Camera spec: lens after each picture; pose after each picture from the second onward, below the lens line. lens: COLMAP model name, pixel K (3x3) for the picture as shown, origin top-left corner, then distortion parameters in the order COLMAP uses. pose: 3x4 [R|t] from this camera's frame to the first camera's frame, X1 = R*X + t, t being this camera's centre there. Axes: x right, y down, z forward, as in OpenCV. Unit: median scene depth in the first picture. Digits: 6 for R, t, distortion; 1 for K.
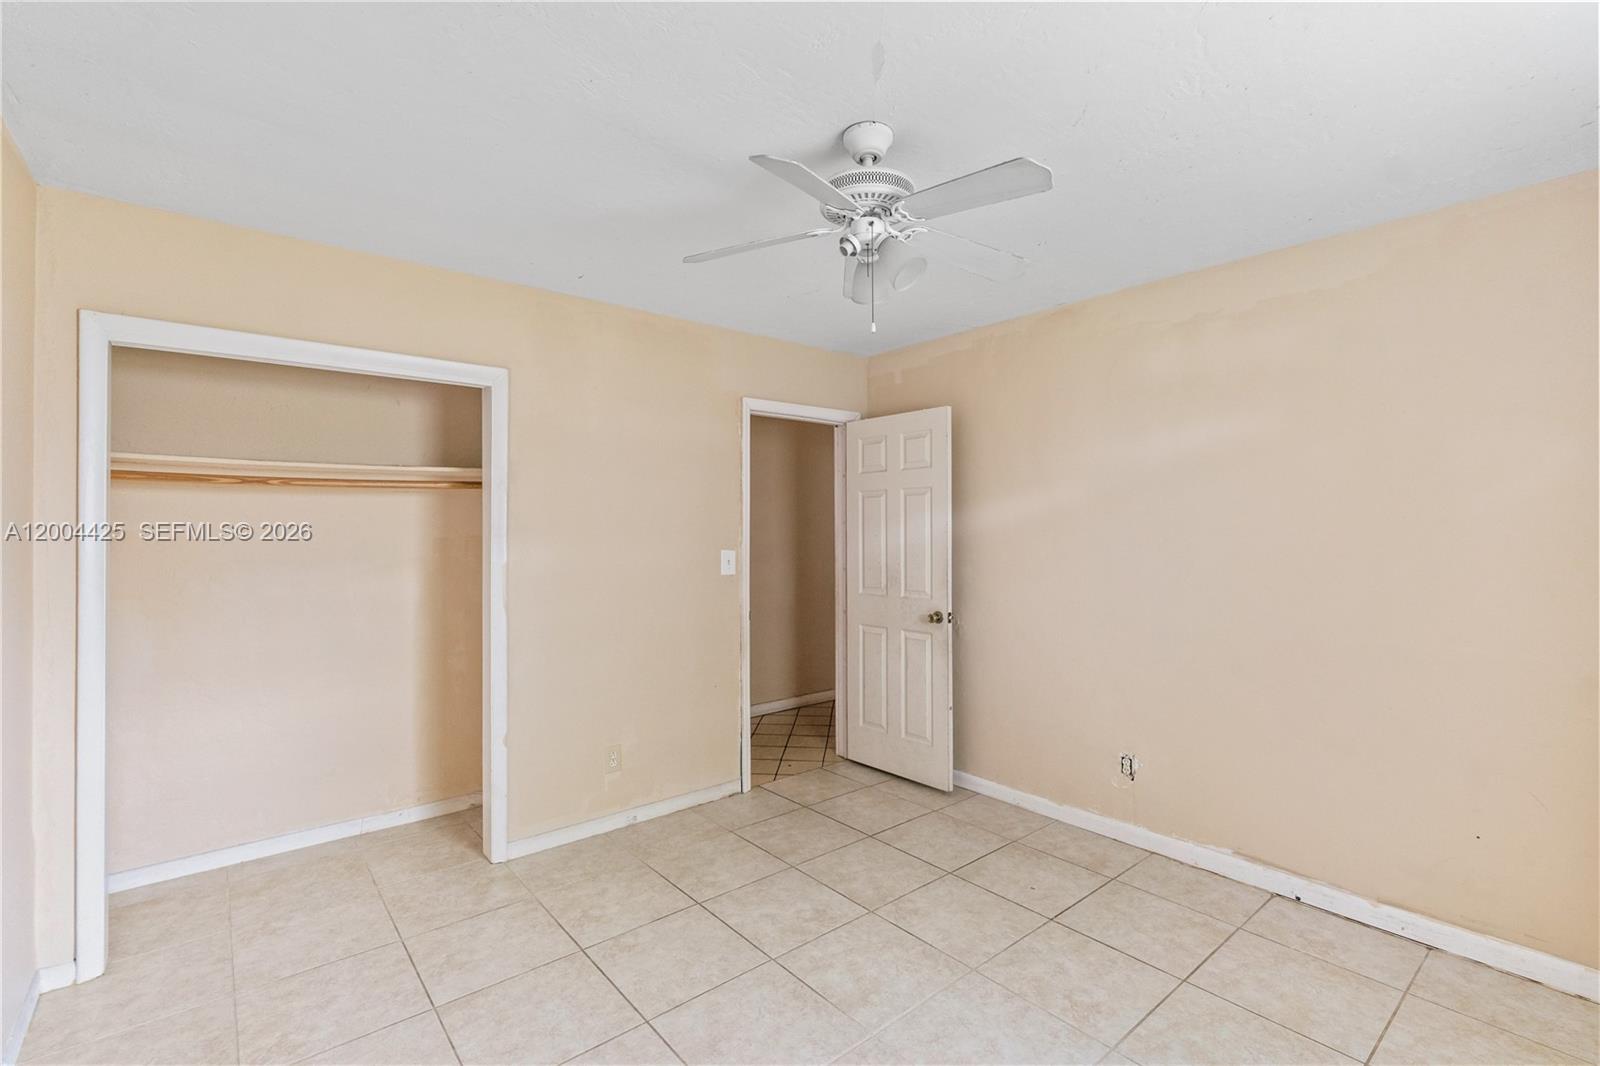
lens RADIAL K [[728.8, 0, 798.0], [0, 728.8, 532.1], [0, 0, 1]] dist [-0.002848, 0.004223]
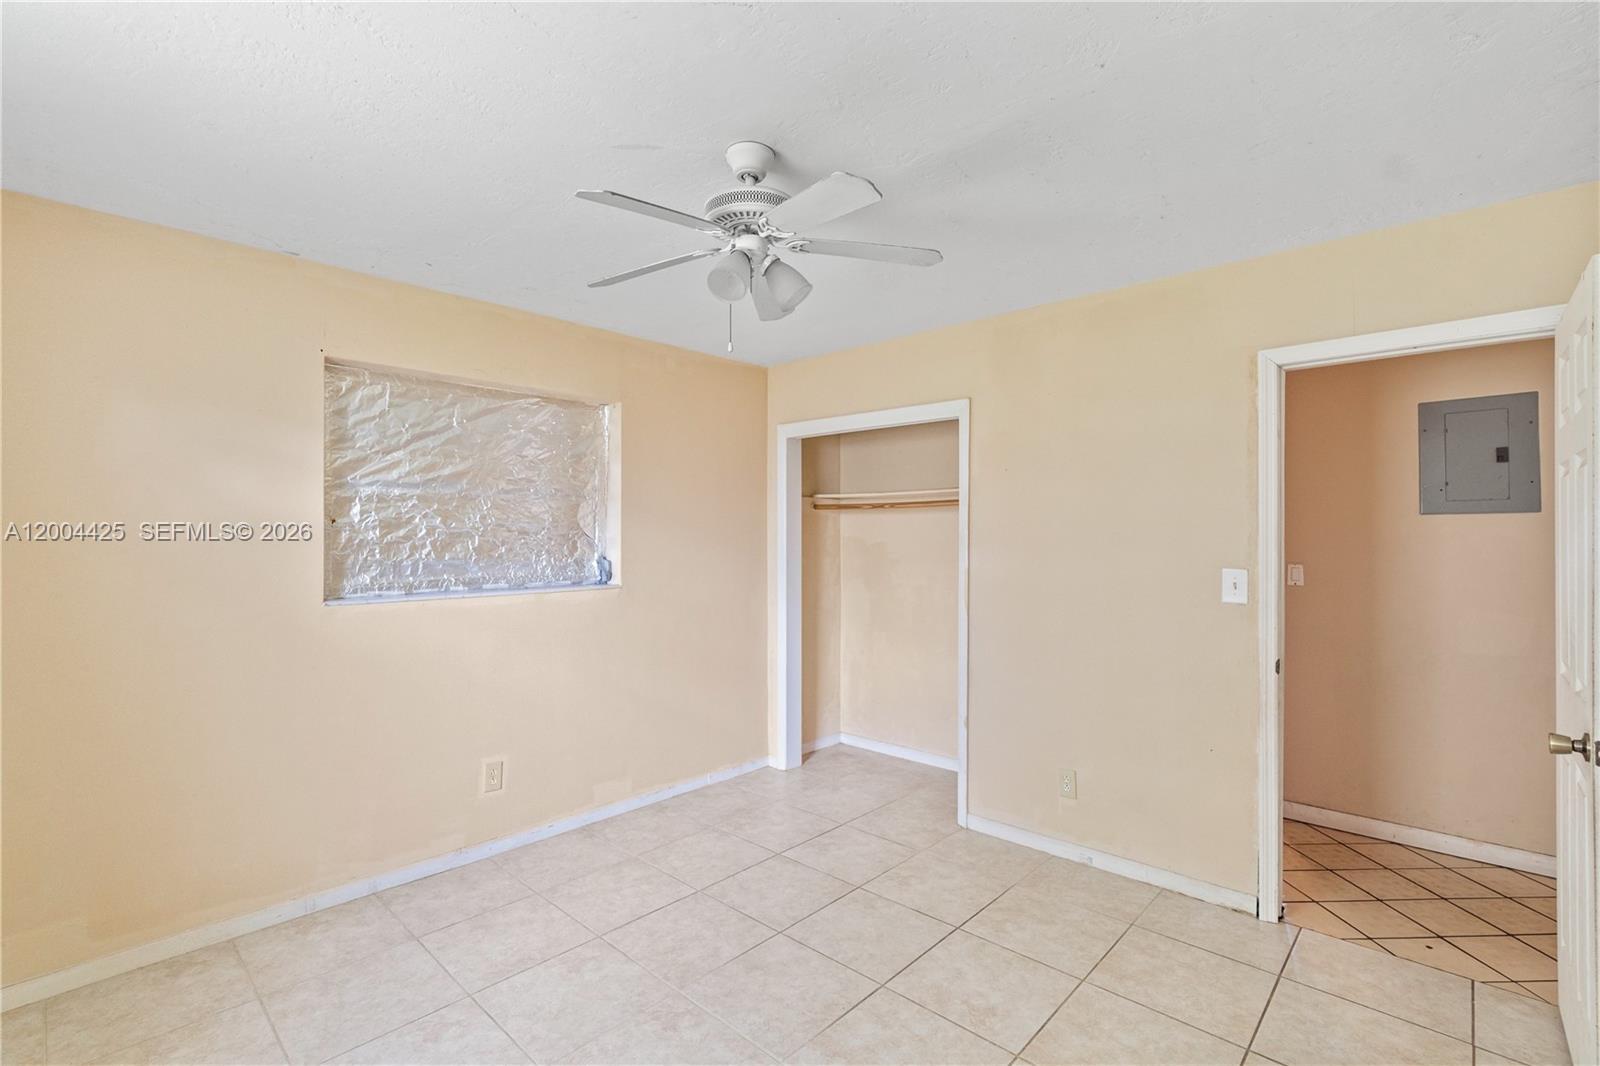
lens RADIAL K [[728.8, 0, 796.4], [0, 728.8, 533.2], [0, 0, 1]] dist [-0.002848, 0.004223]
pose [[0.118254, -0.001609, -0.992982, 0.730434], [-0.006324, 0.999977, -0.002373, -0.008222], [0.992963, 0.006560, 0.118241, 0.615098]]
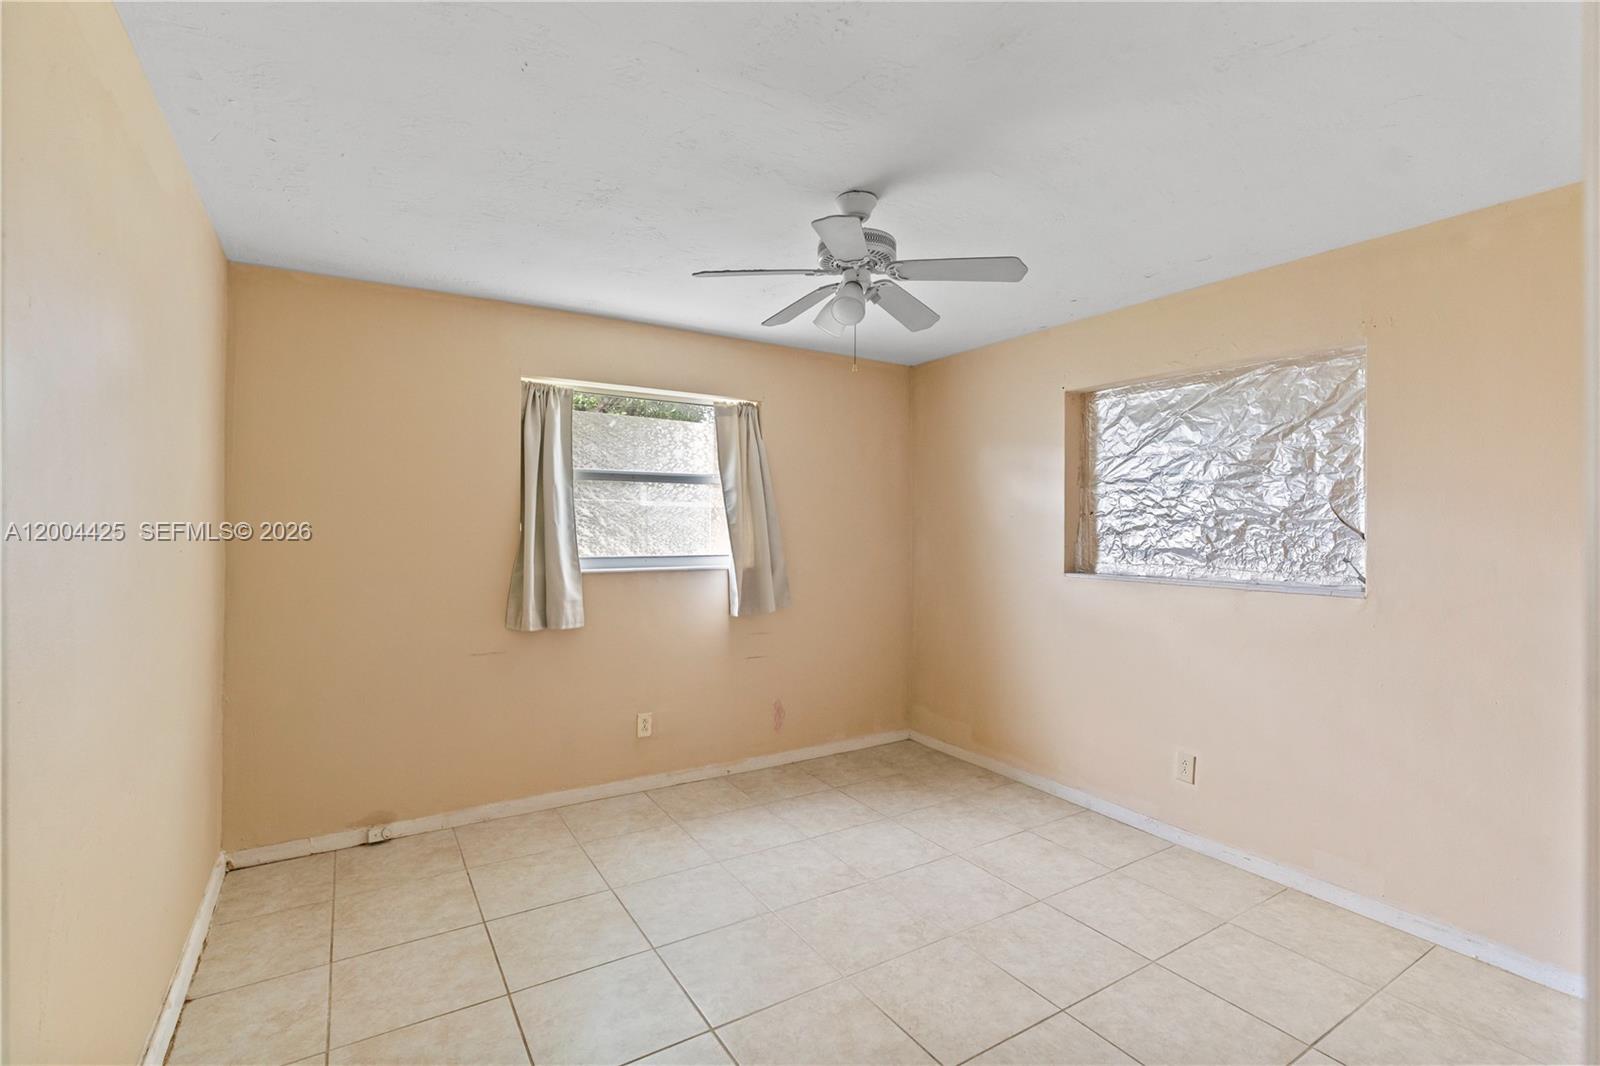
lens RADIAL K [[728.8, 0, 794.9], [0, 728.8, 522.9], [0, 0, 1]] dist [-0.002848, 0.004223]
pose [[-0.990088, -0.003727, 0.140396, 0.016677], [-0.003170, 0.999986, 0.004190, -0.009475], [-0.140410, 0.003704, -0.990087, 1.447133]]
